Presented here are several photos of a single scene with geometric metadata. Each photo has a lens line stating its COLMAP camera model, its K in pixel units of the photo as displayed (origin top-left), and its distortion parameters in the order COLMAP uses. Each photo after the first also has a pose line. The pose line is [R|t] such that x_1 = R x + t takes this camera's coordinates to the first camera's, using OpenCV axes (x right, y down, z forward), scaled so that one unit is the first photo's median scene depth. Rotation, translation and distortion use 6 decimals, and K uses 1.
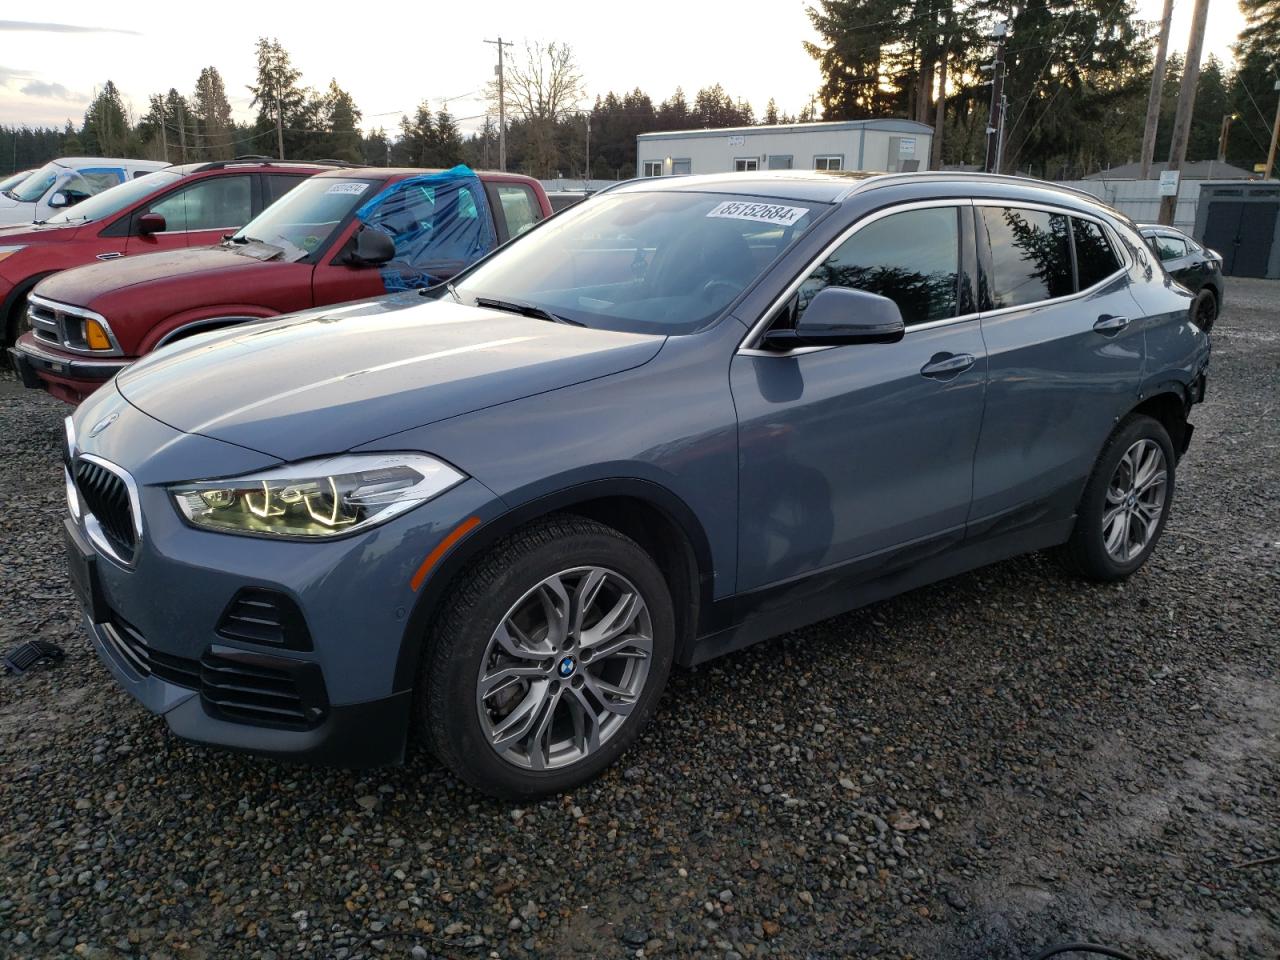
lens RADIAL K [[1095.8, 0, 640.0], [0, 1095.8, 480.0], [0, 0, 1]] dist [-0.013470, -0.010069]
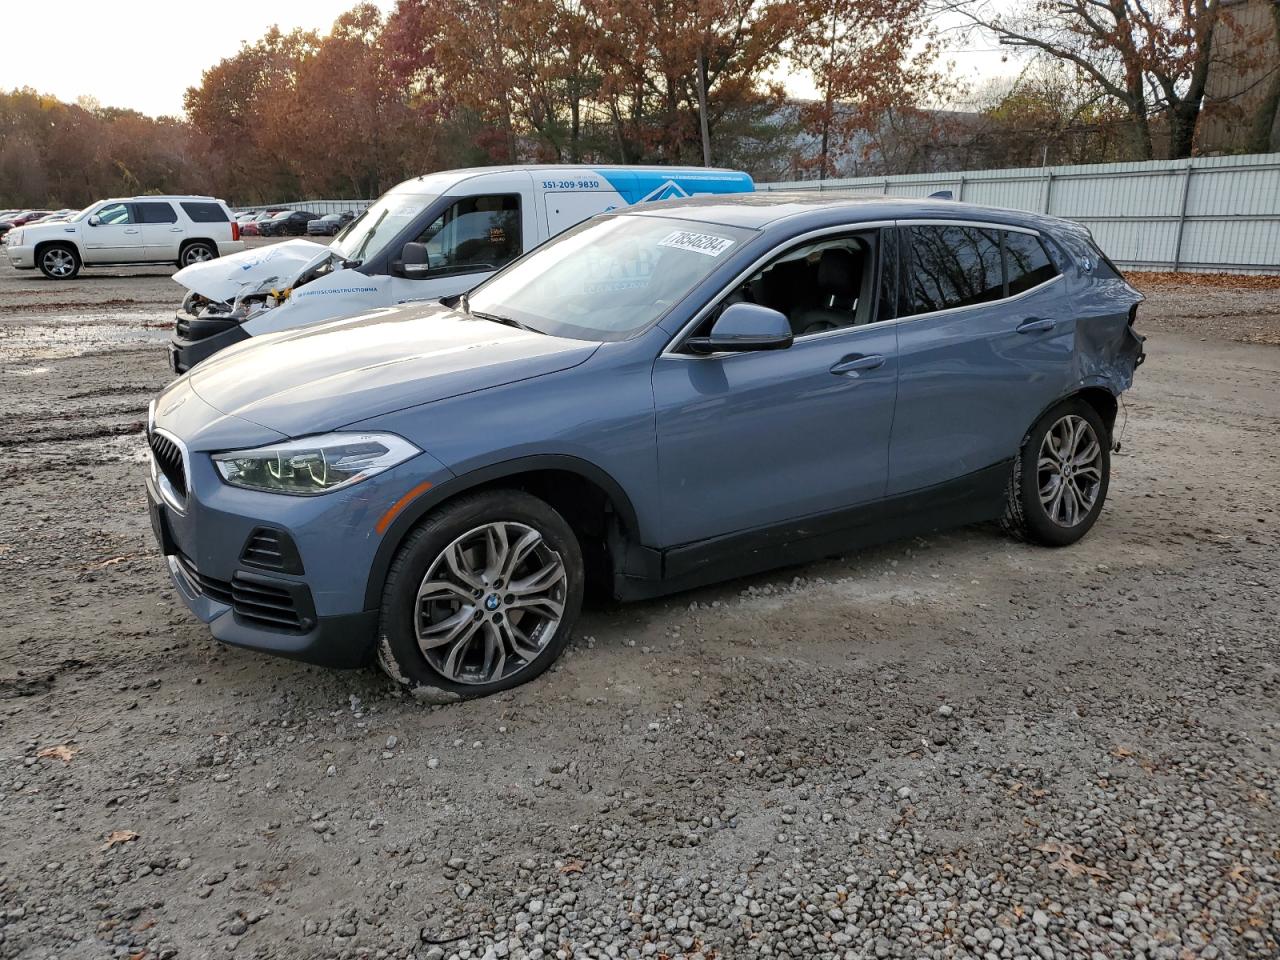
lens RADIAL K [[1095.8, 0, 640.0], [0, 1095.8, 480.0], [0, 0, 1]] dist [-0.013470, -0.010069]
pose [[0.992344, 0.021648, -0.121593, 0.250485], [-0.019693, 0.999657, 0.017254, 0.003868], [0.121925, -0.014728, 0.992430, -0.271980]]
